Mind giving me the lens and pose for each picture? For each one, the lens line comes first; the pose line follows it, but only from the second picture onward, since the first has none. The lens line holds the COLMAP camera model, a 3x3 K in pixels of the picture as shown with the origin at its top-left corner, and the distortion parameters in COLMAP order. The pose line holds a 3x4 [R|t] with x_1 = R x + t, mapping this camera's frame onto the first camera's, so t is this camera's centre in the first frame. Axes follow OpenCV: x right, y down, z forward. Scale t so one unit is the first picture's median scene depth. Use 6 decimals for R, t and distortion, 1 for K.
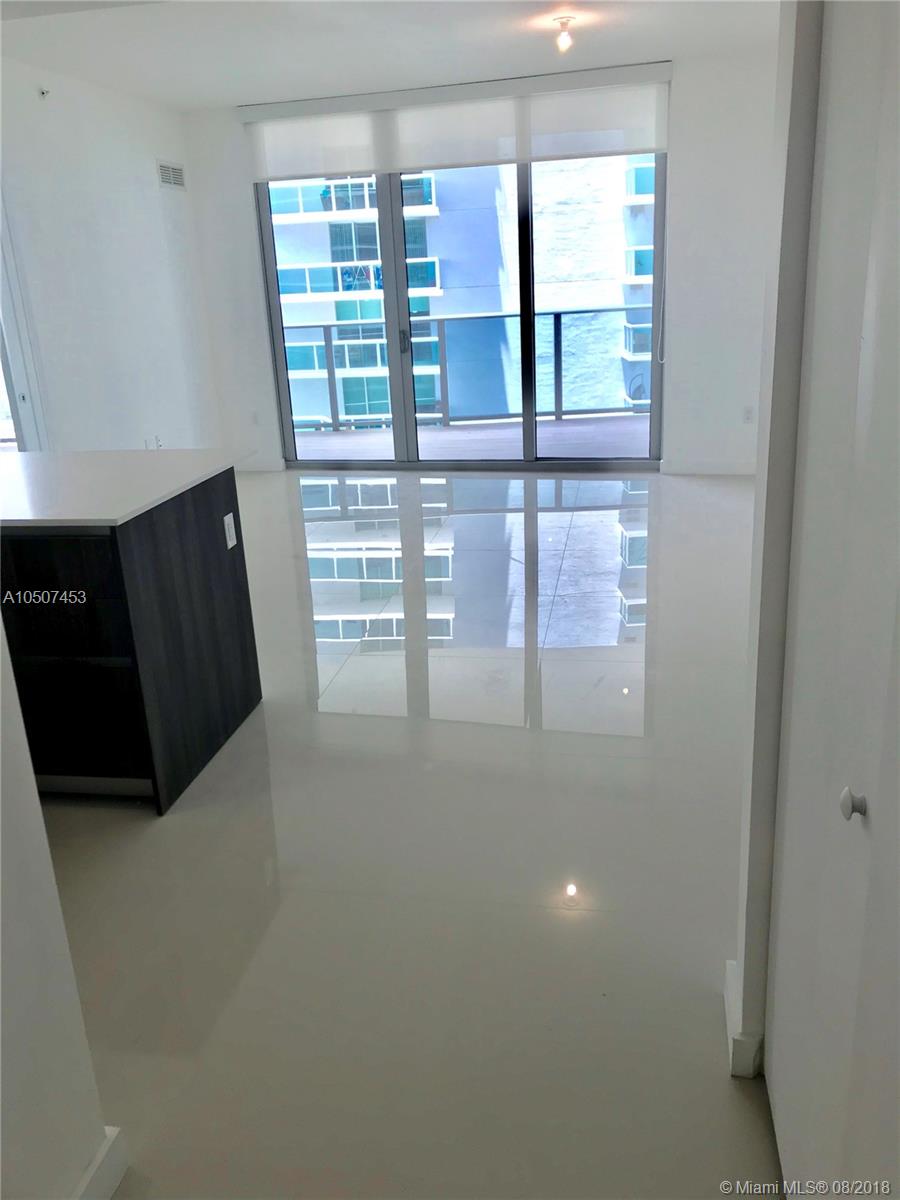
lens RADIAL K [[983.3, 0, 450.0], [0, 983.3, 600.0], [0, 0, 1]] dist [0.017089, -0.009119]
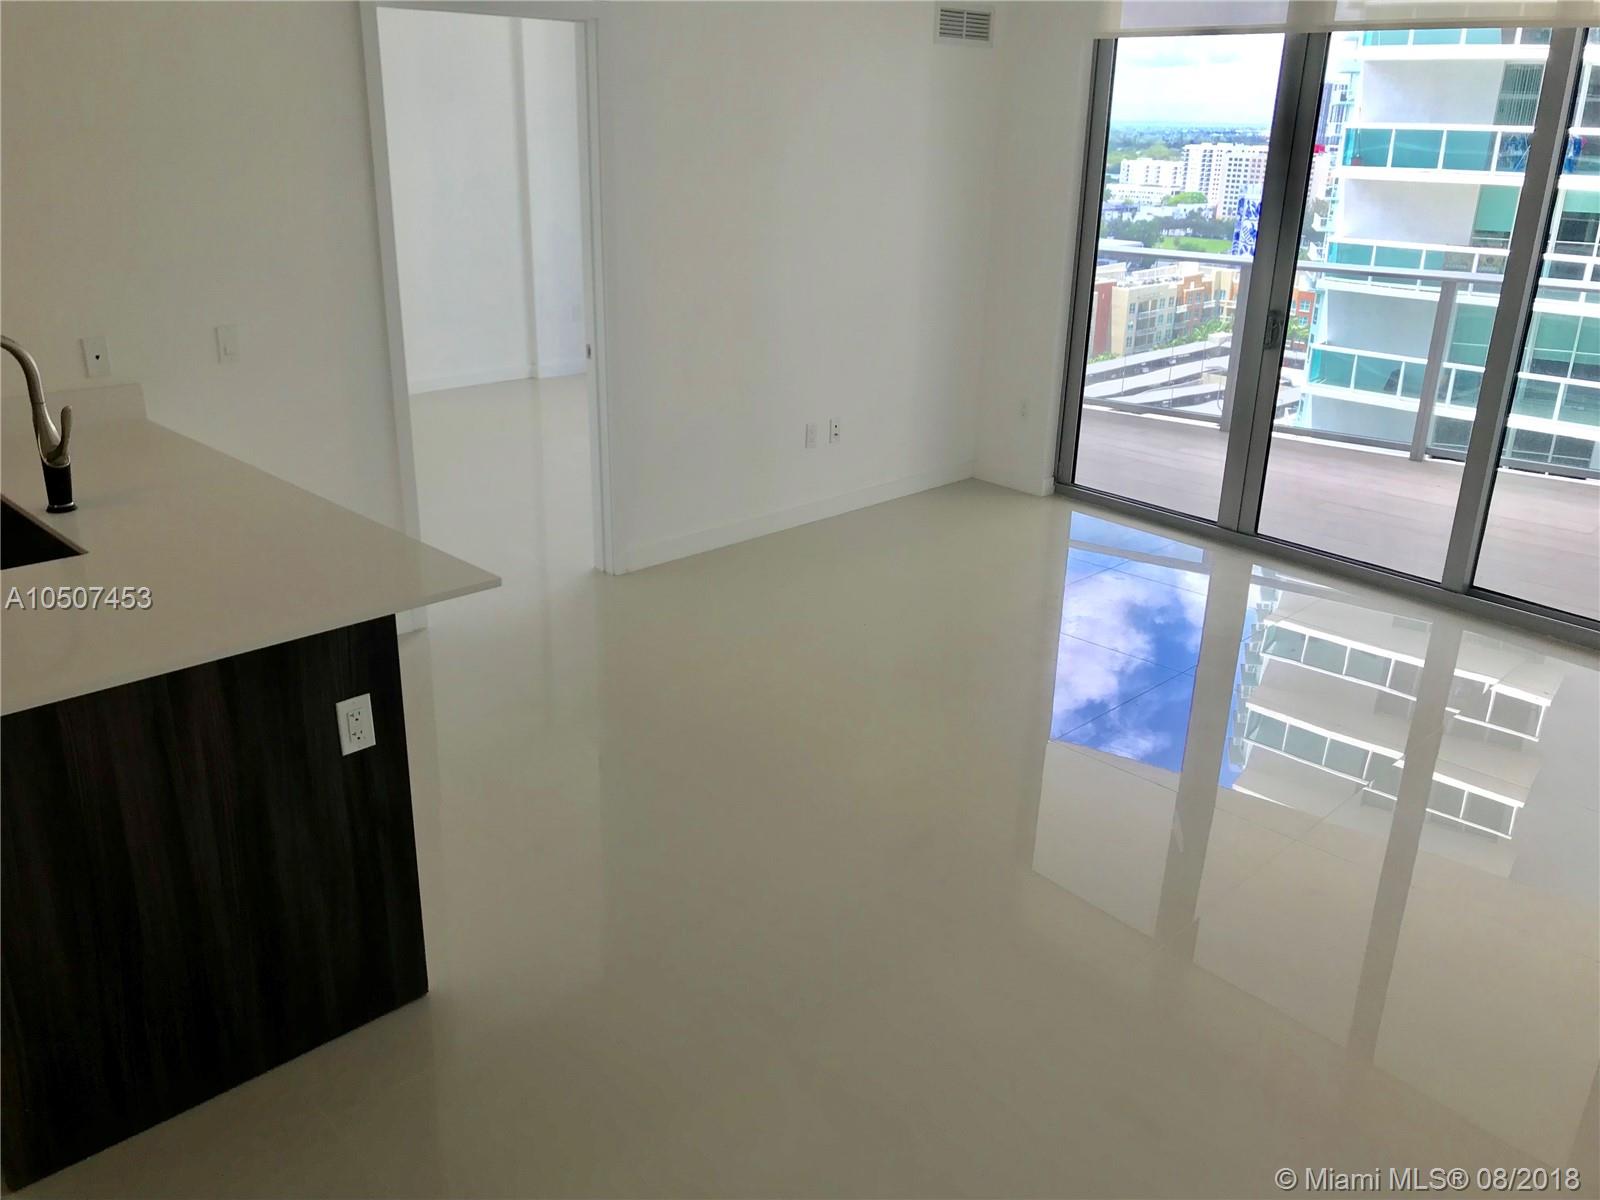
lens RADIAL K [[1311.1, 0, 799.3], [0, 1311.1, 586.7], [0, 0, 1]] dist [0.017089, -0.009119]
pose [[0.815214, 0.257052, -0.518990, 0.157626], [-0.241517, 0.965357, 0.098766, -0.124758], [0.526399, 0.044829, 0.849055, 0.213712]]
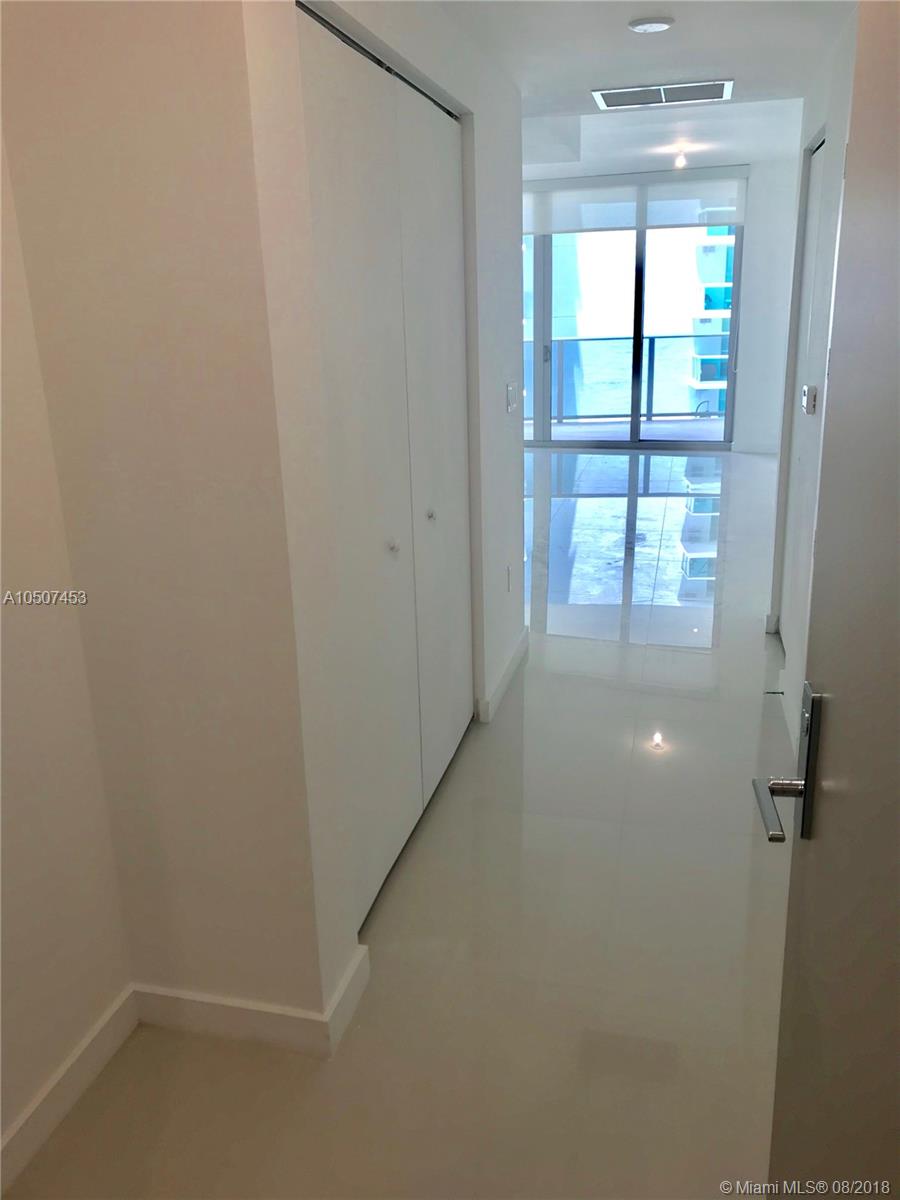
lens RADIAL K [[982.3, 0, 444.5], [0, 982.3, 583.7], [0, 0, 1]] dist [0.008766, 0.002377]
pose [[0.997302, 0.040410, -0.061288, -0.088629], [-0.042913, 0.998274, -0.040087, 0.118857], [0.059563, 0.042609, 0.997315, -0.361130]]
